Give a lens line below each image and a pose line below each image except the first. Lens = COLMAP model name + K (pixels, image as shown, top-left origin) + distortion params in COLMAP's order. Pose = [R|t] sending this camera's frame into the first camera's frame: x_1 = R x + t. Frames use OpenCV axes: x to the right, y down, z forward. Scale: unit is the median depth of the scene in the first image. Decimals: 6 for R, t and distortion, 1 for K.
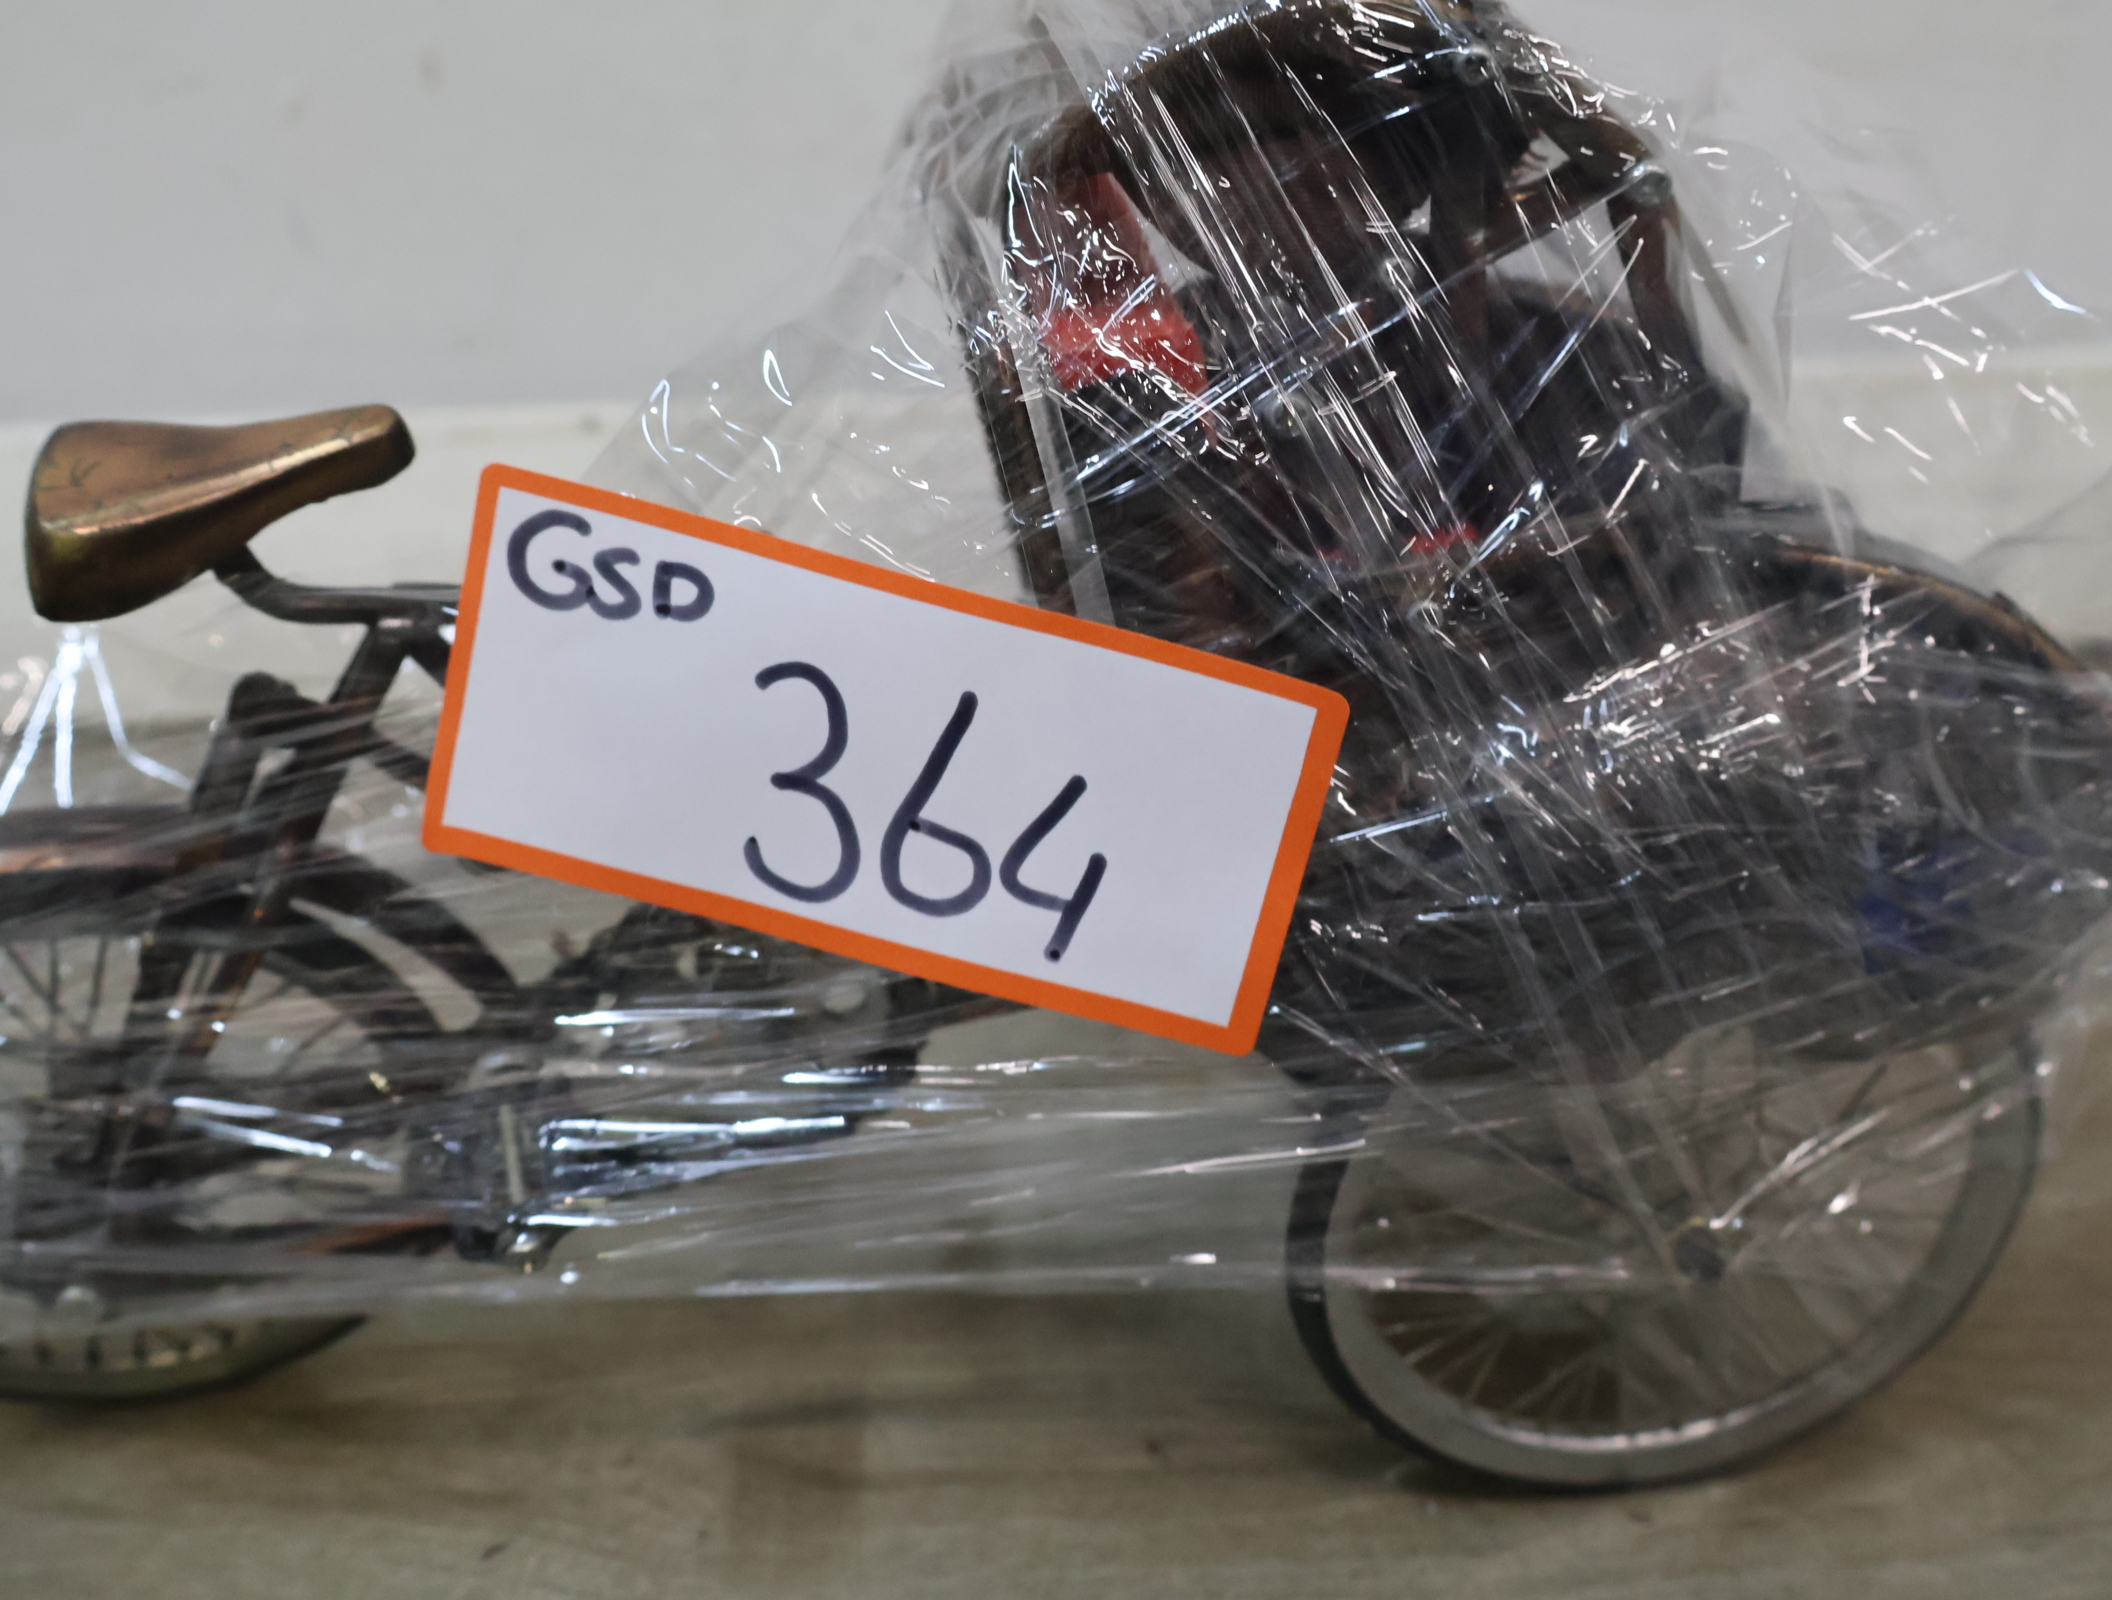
lens RADIAL K [[2654.1, 0, 1046.0], [0, 2654.1, 785.5], [0, 0, 1]] dist [0.004207, 0.000000]
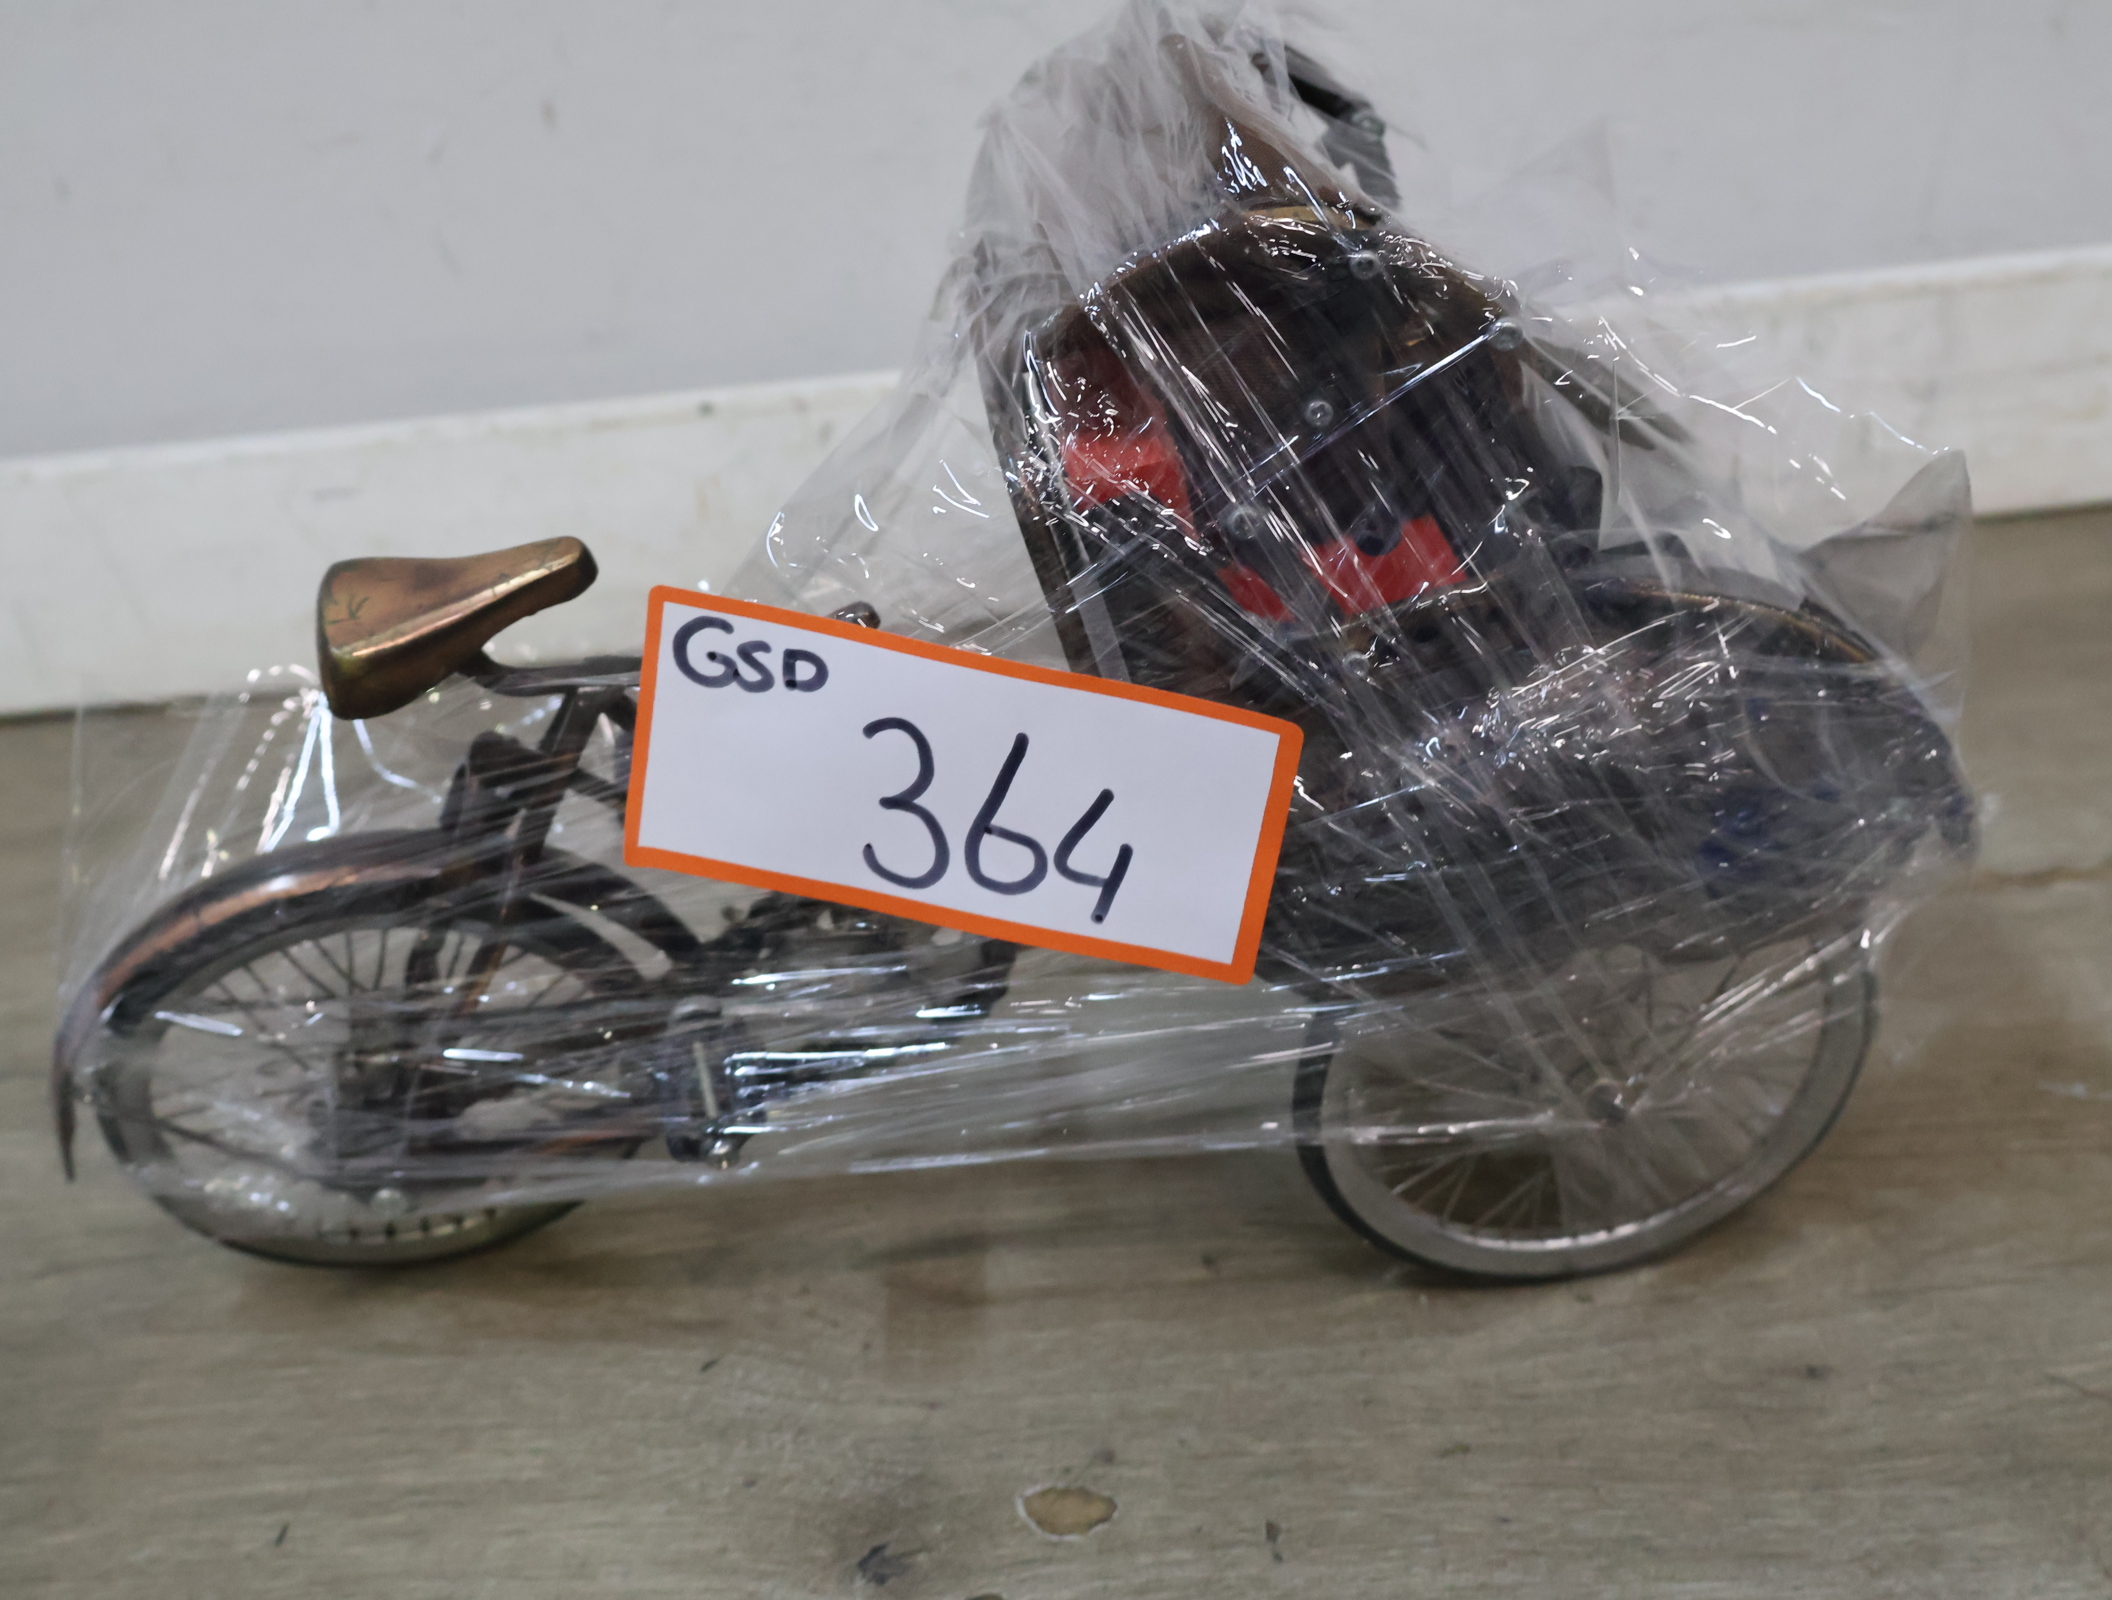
lens RADIAL K [[2654.1, 0, 1056.6], [0, 2654.1, 790.0], [0, 0, 1]] dist [0.004207, 0.000000]
pose [[0.997495, -0.056254, -0.042893, 0.040323], [0.059937, 0.994131, 0.090062, -0.114687], [0.037575, -0.092407, 0.995012, -0.306475]]
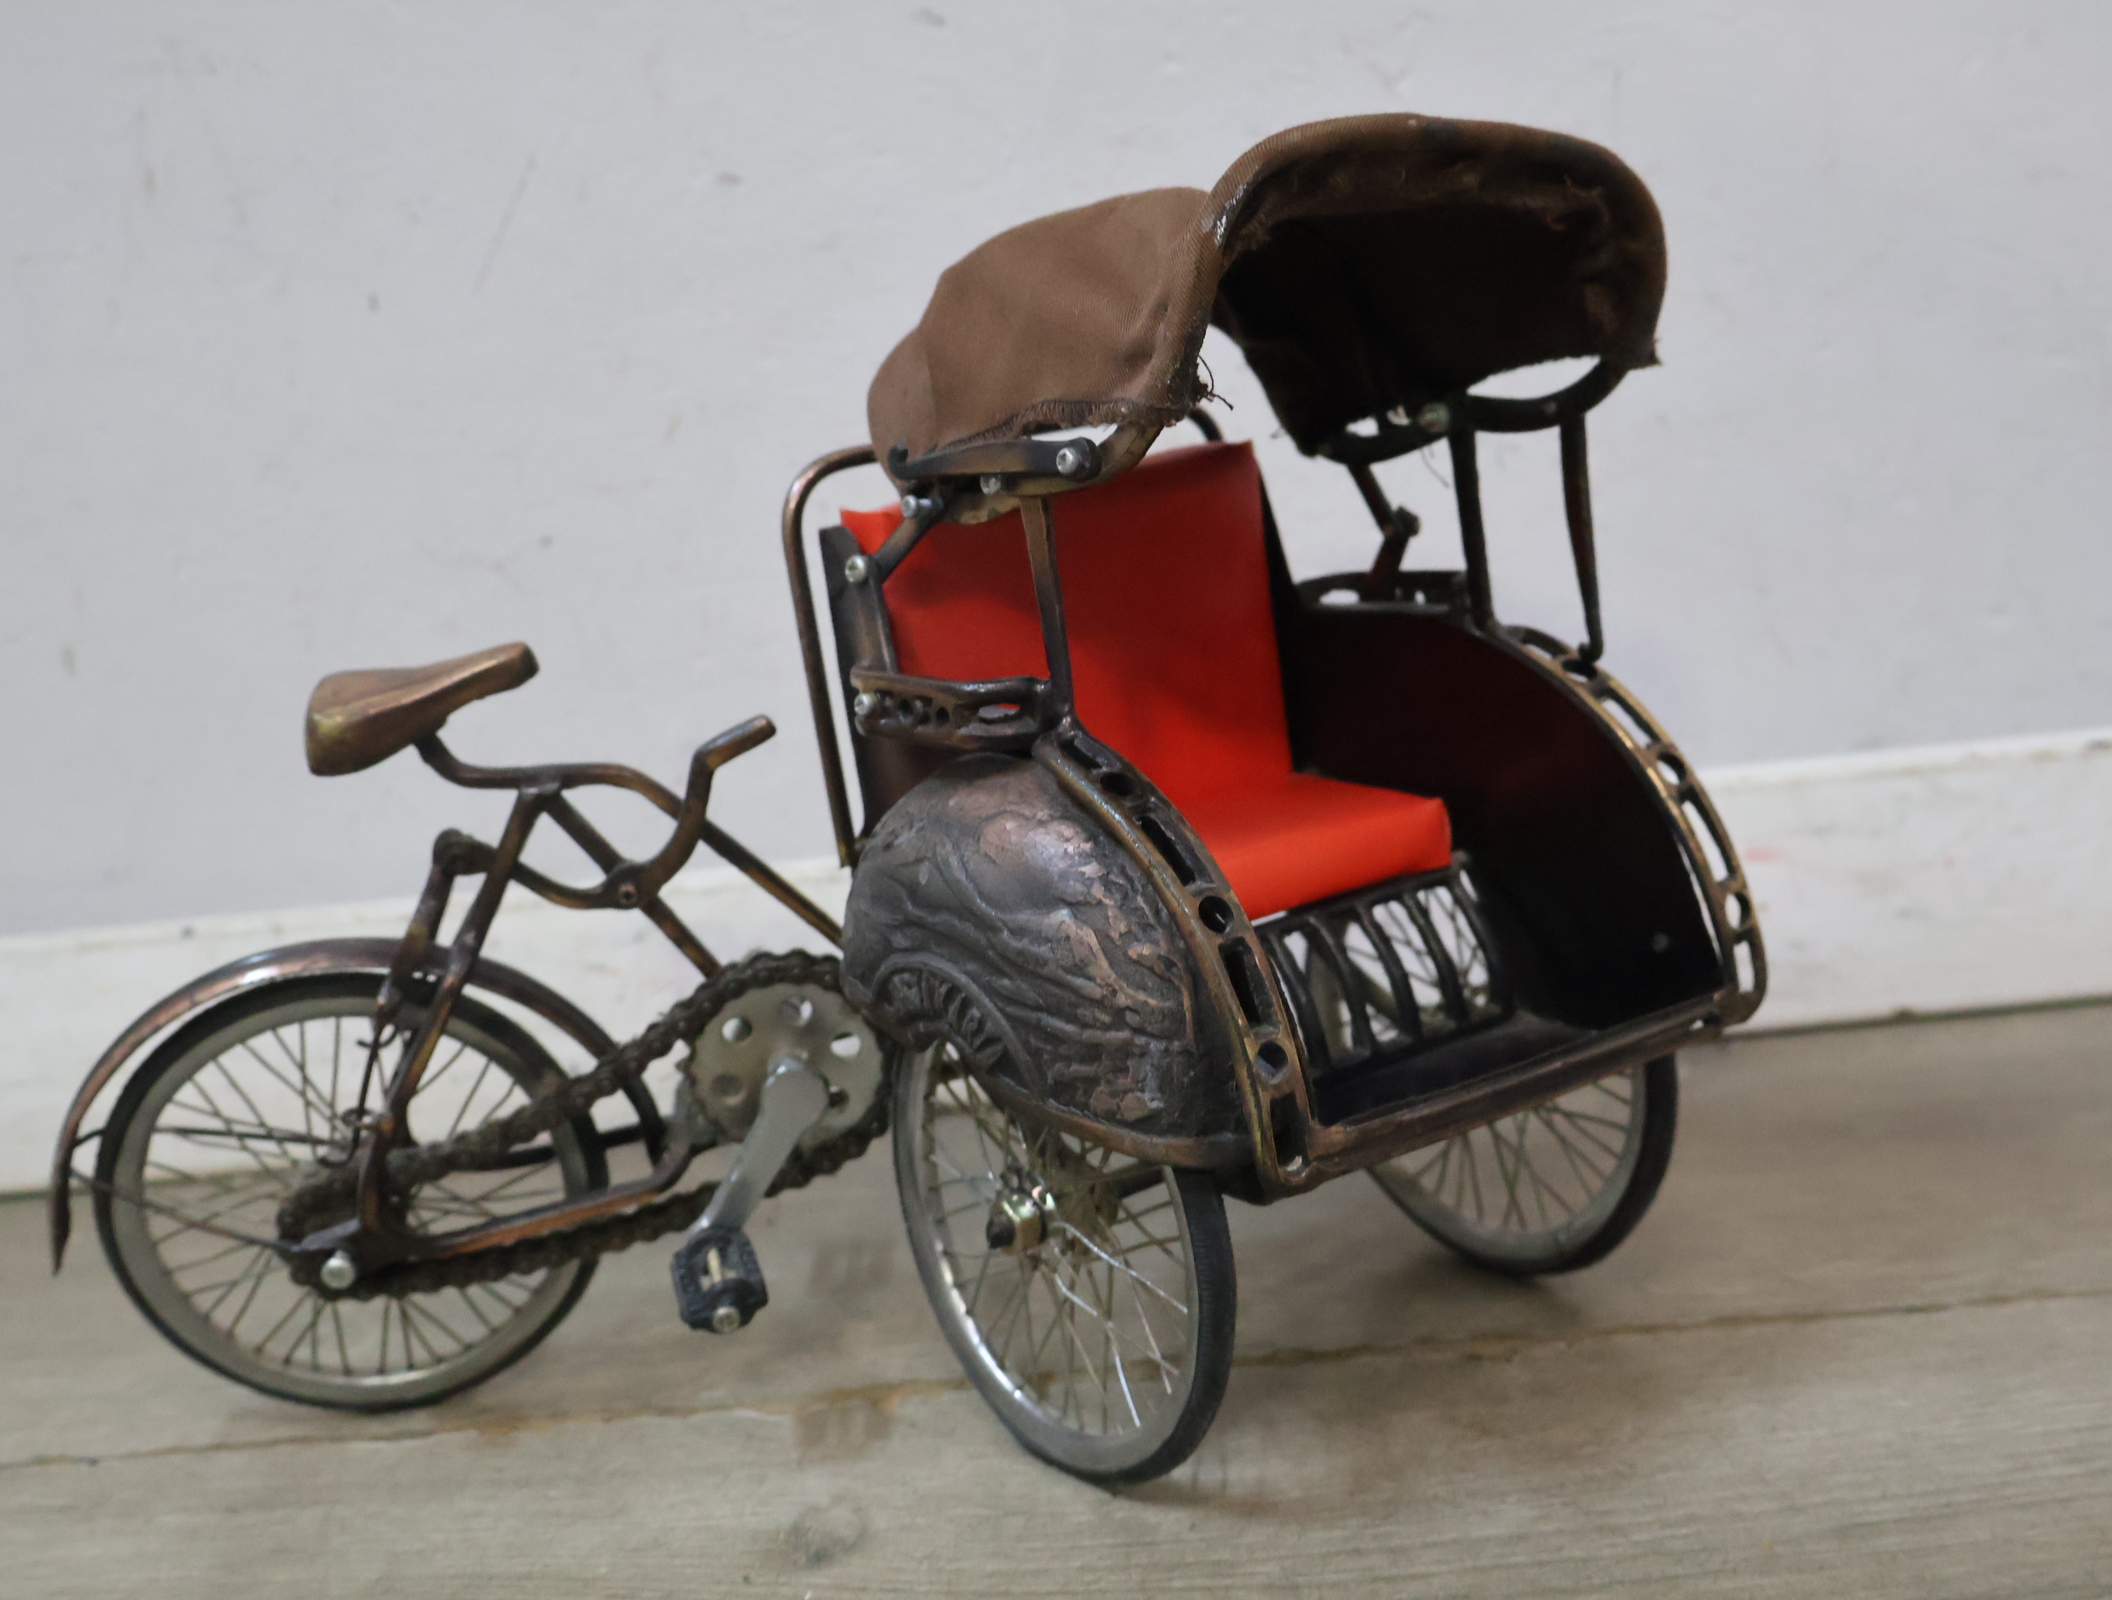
lens RADIAL K [[2654.1, 0, 1051.5], [0, 2654.1, 796.2], [0, 0, 1]] dist [0.004207, 0.000000]
pose [[0.993690, -0.060209, -0.094632, 0.596757], [0.037238, 0.972947, -0.228008, 0.167068], [0.105800, 0.223046, 0.969050, -0.243808]]
